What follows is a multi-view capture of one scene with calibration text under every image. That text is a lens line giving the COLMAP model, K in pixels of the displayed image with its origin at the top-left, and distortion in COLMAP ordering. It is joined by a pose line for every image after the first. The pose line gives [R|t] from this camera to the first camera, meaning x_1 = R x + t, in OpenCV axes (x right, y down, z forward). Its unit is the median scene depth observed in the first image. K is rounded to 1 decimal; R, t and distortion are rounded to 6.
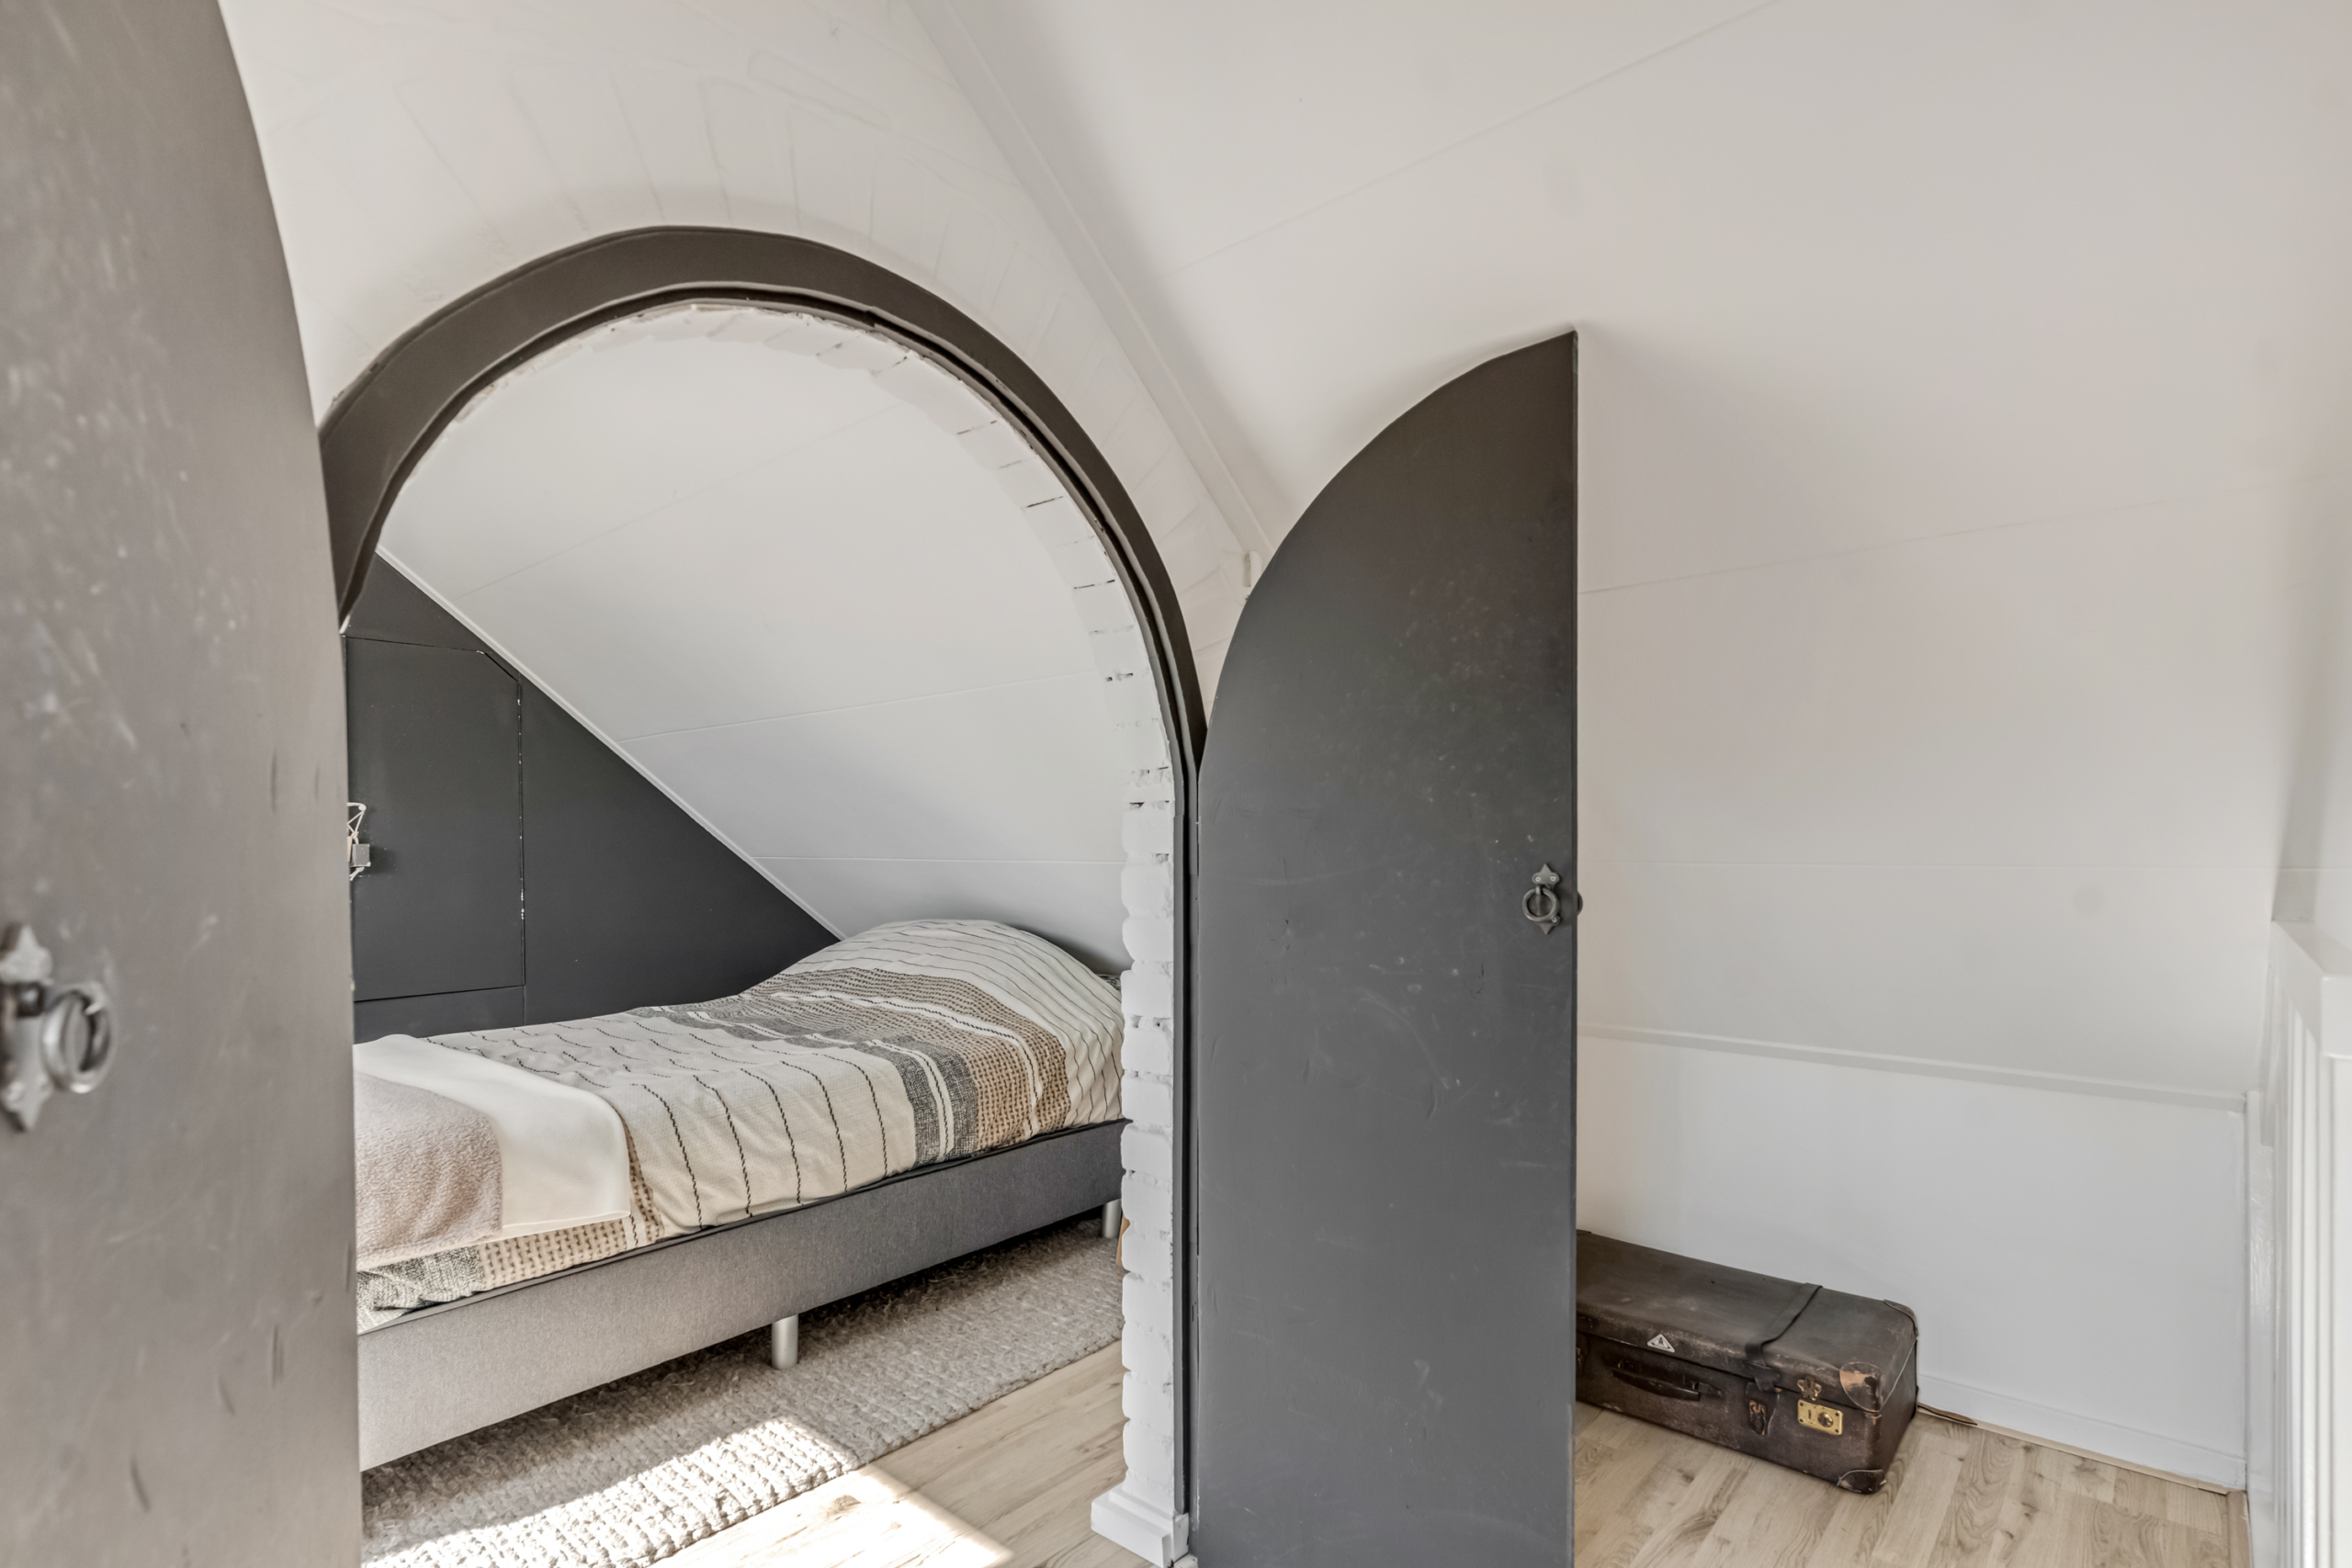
lens RADIAL K [[1128.1, 0, 1185.4], [0, 1128.1, 829.1], [0, 0, 1]] dist [-0.002010, -0.000155]
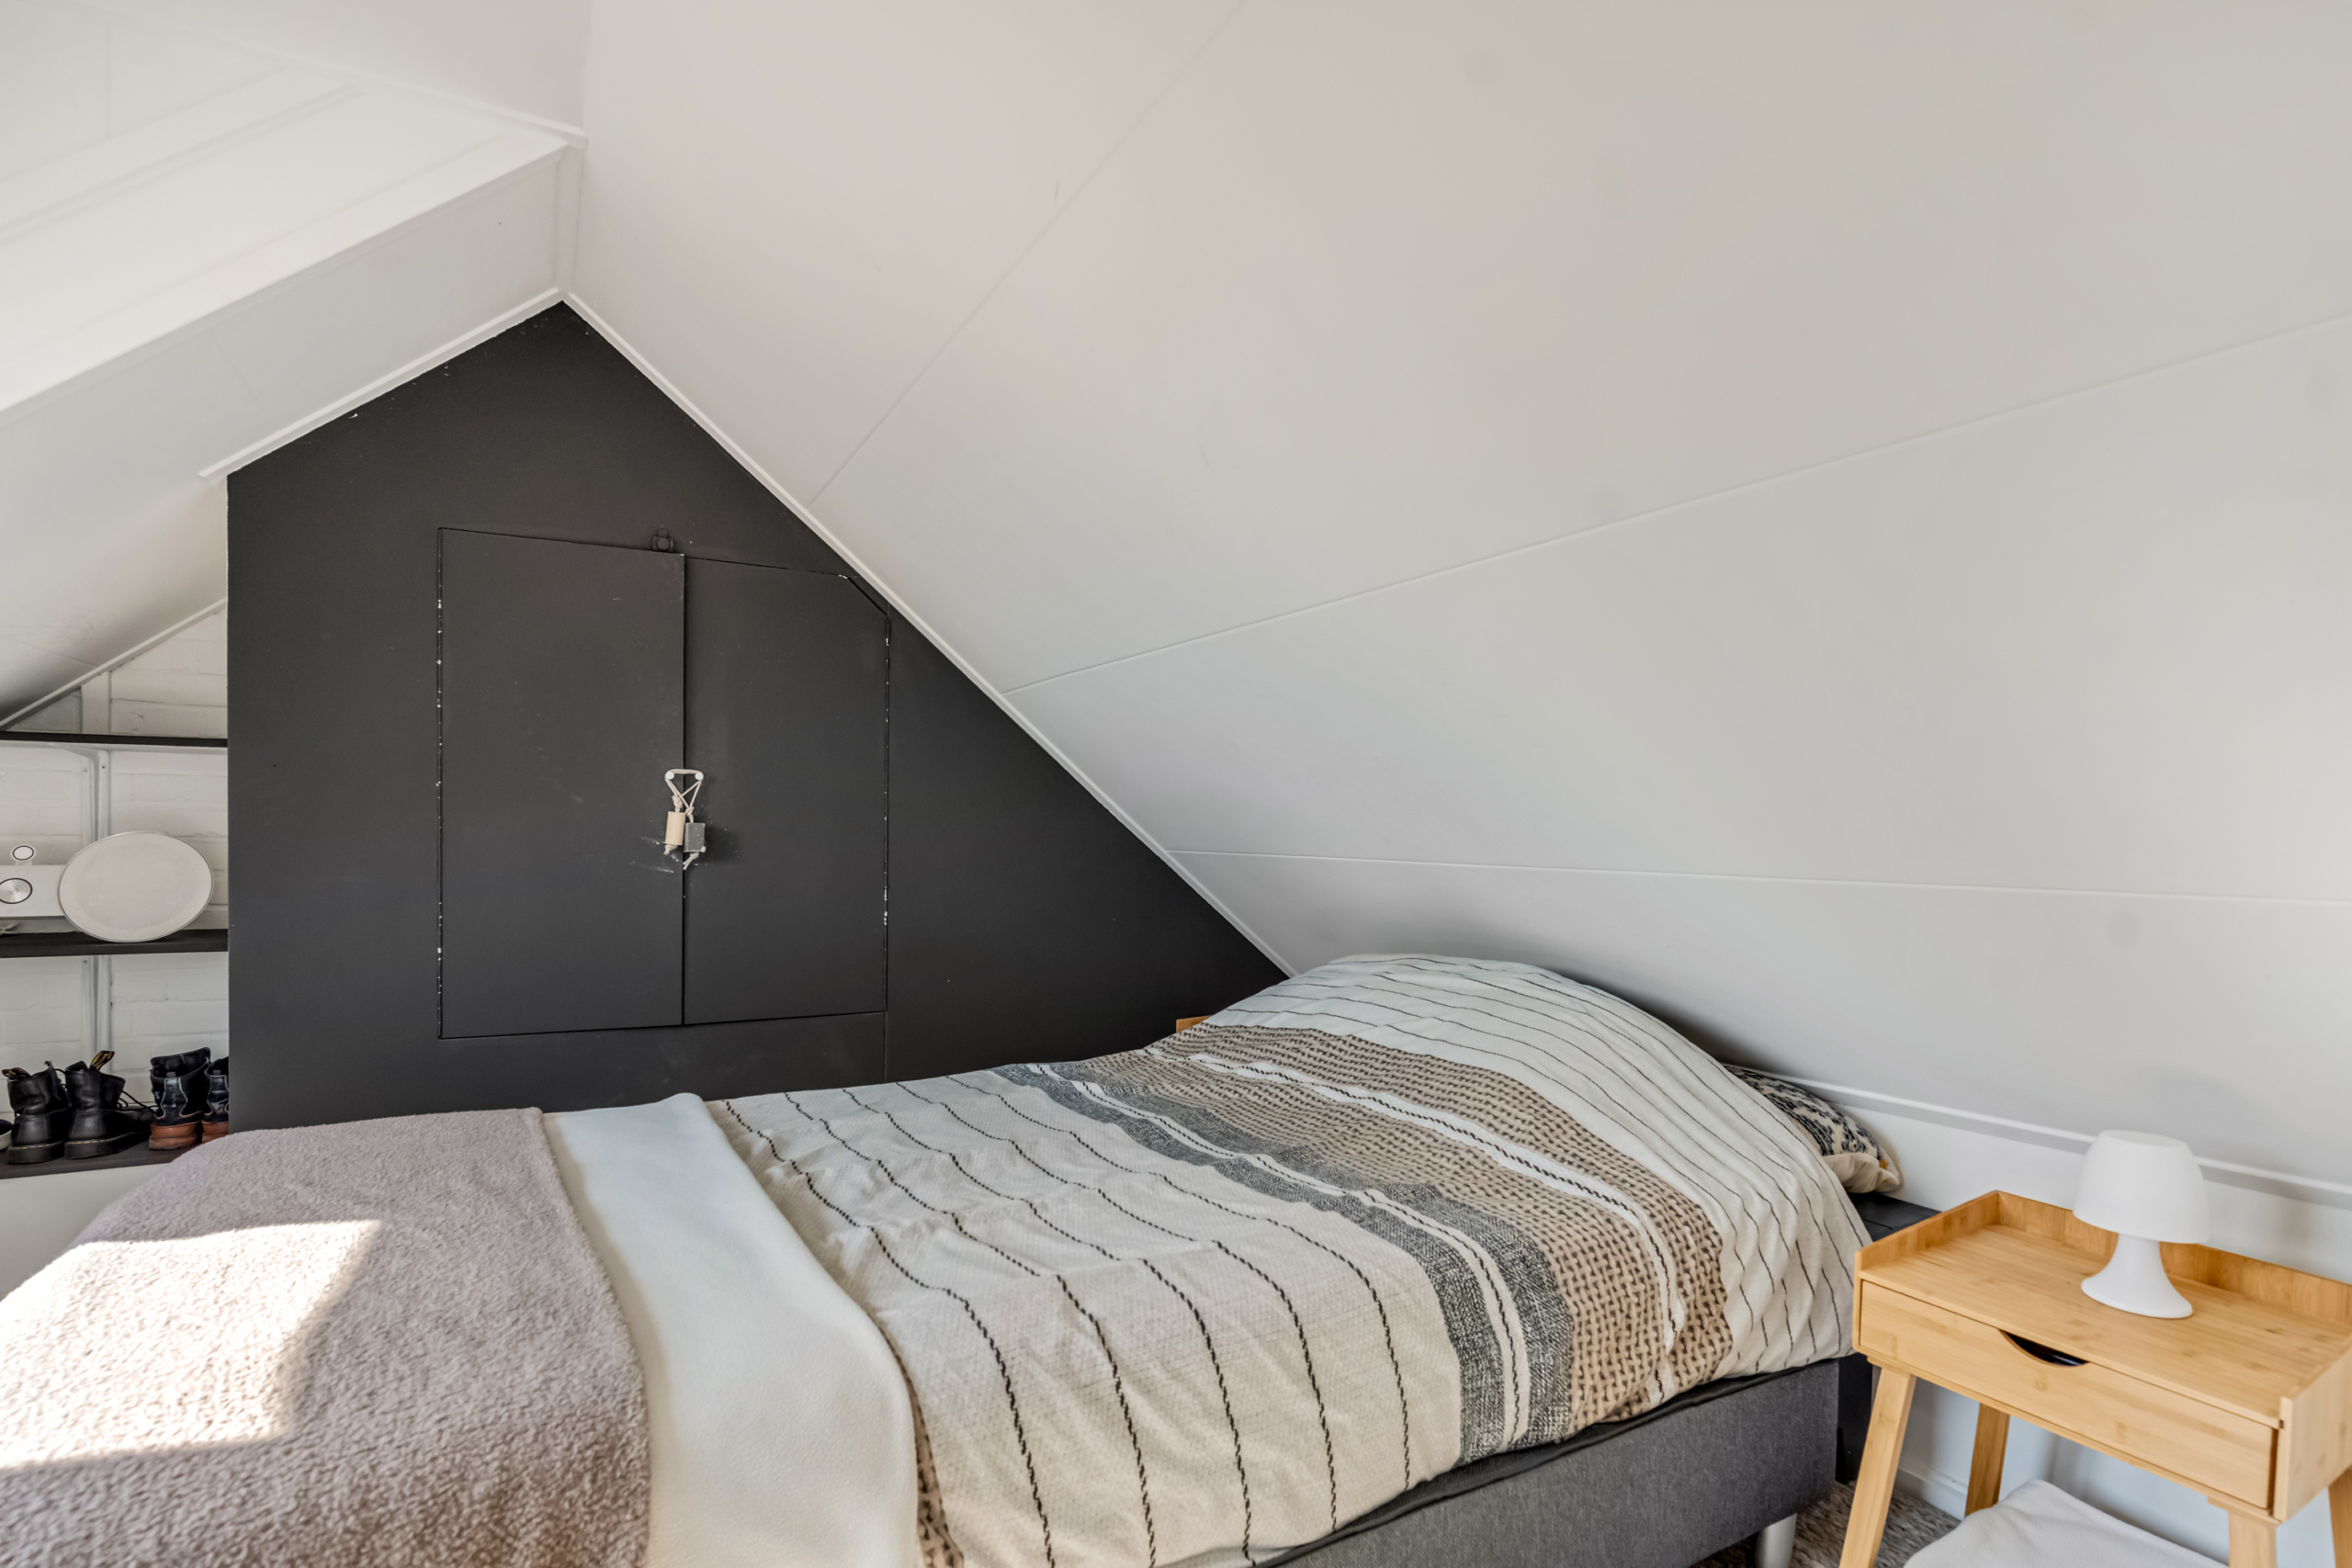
lens RADIAL K [[1128.1, 0, 1185.4], [0, 1128.1, 829.1], [0, 0, 1]] dist [-0.002010, -0.000155]
pose [[0.939716, 0.017706, -0.341496, -0.174969], [-0.016130, 0.999842, 0.007456, 0.007441], [0.341574, -0.001498, 0.939854, 0.448997]]
